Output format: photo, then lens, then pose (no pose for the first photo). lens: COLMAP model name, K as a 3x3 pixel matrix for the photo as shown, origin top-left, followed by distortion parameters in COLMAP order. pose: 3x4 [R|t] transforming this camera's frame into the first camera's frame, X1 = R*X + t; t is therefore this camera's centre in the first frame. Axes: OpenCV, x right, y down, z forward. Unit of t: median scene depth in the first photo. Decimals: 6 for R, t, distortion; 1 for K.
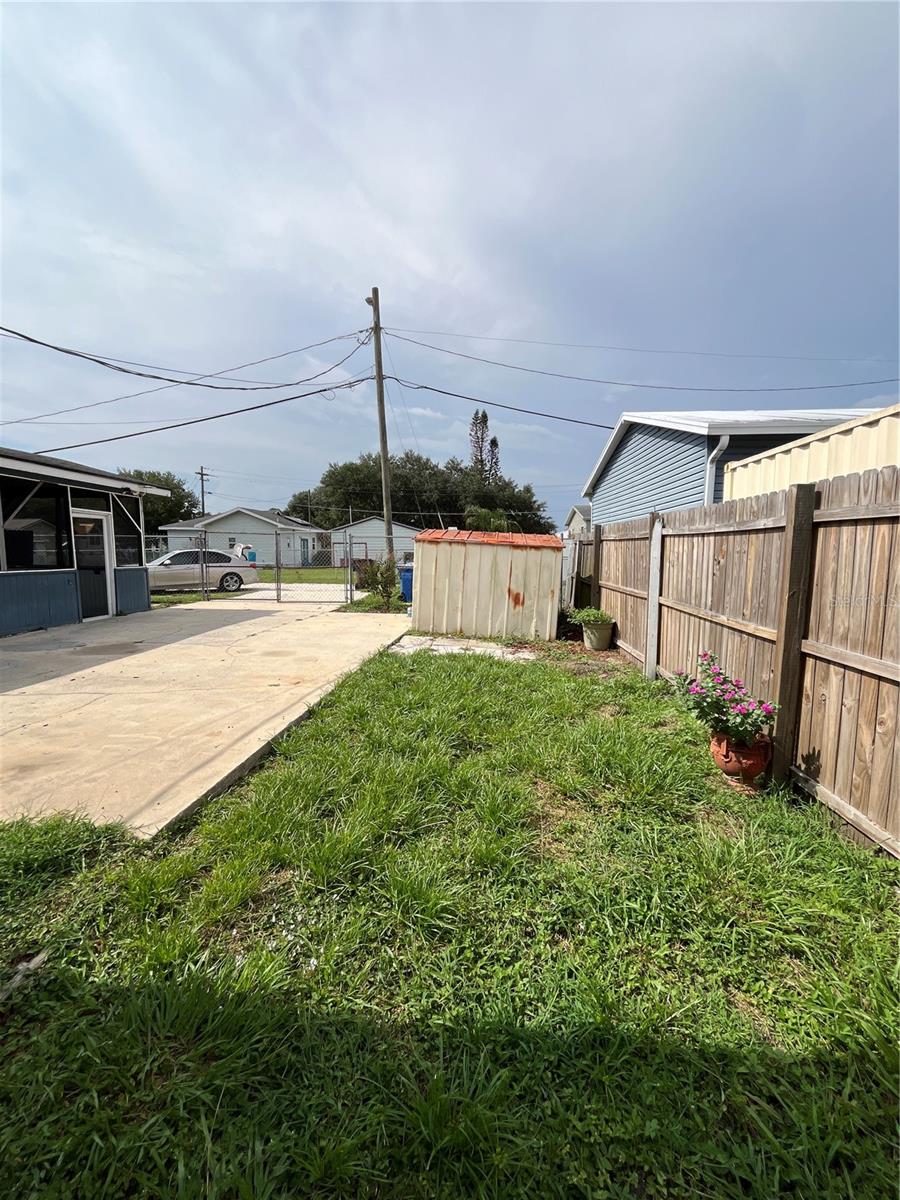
lens RADIAL K [[477.2, 0, 452.3], [0, 477.2, 598.4], [0, 0, 1]] dist [-0.003163, -0.000542]
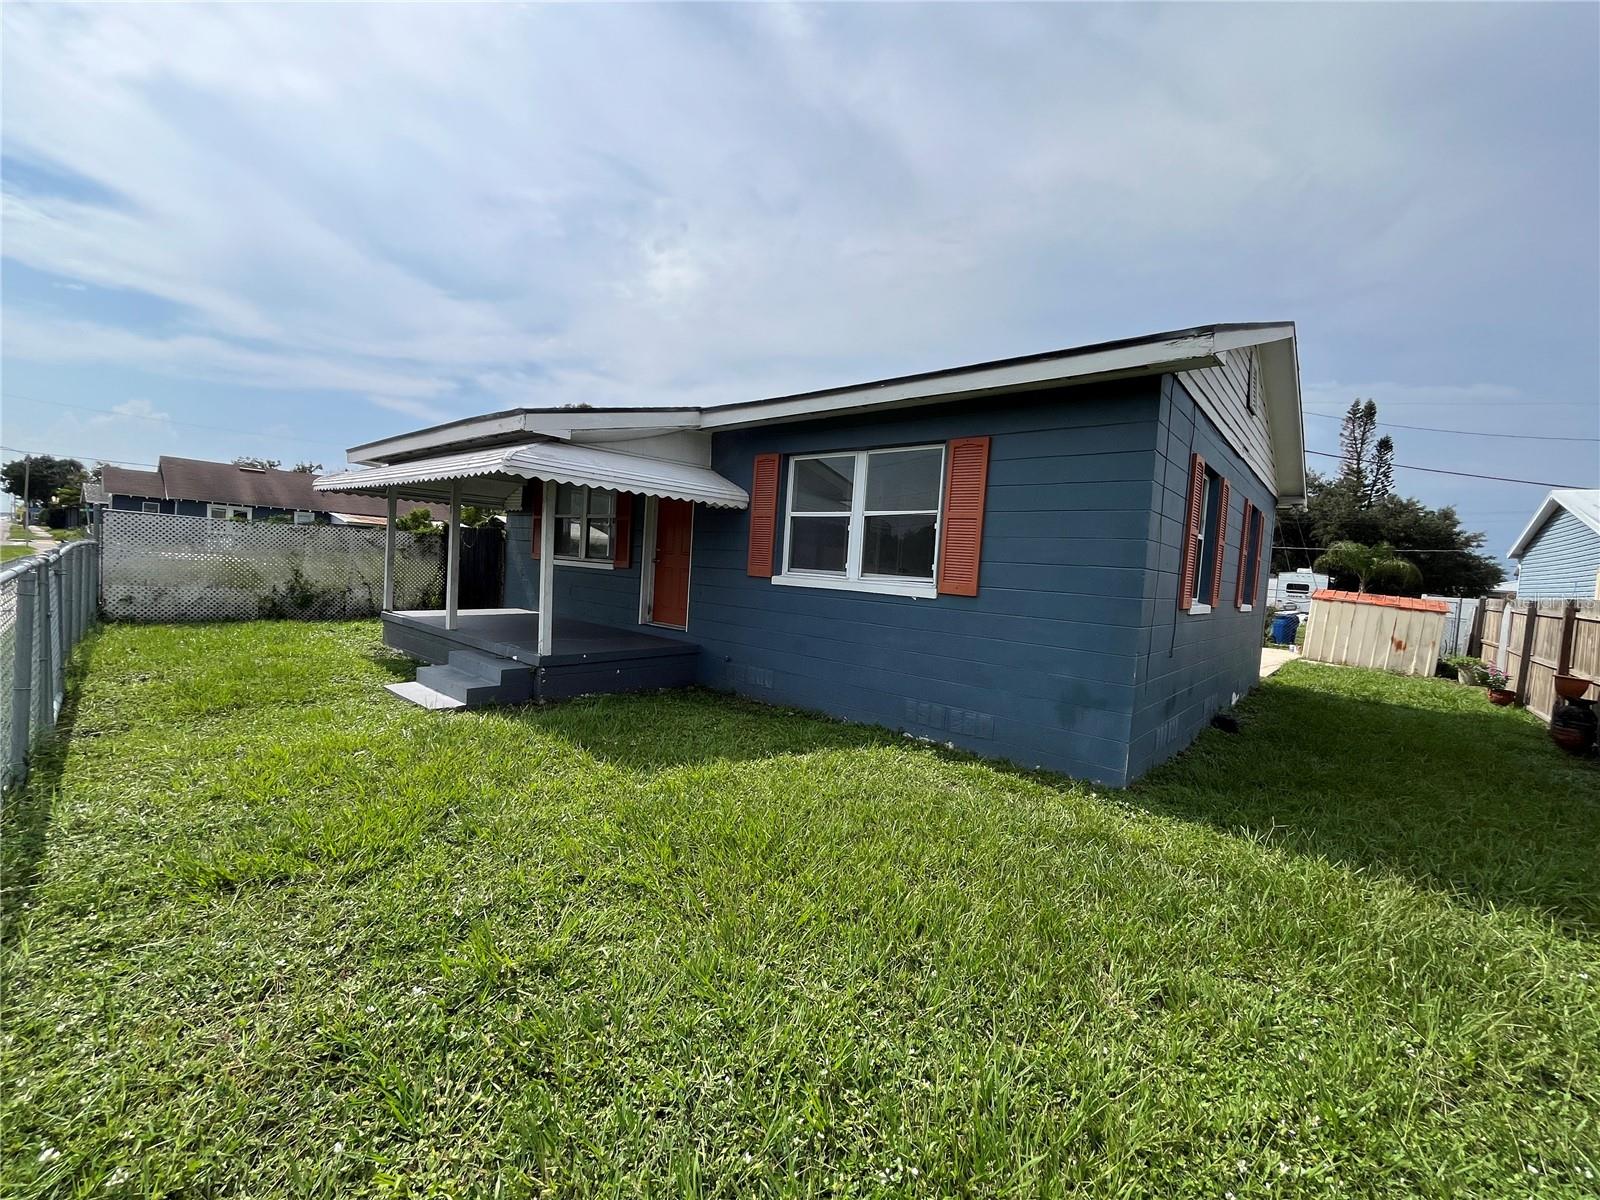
lens RADIAL K [[636.3, 0, 794.0], [0, 636.3, 599.8], [0, 0, 1]] dist [-0.003163, -0.000542]
pose [[0.796258, 0.085003, -0.598956, -0.058015], [-0.121243, 0.992414, -0.020339, 0.040047], [0.592684, 0.088815, 0.800524, -0.514639]]
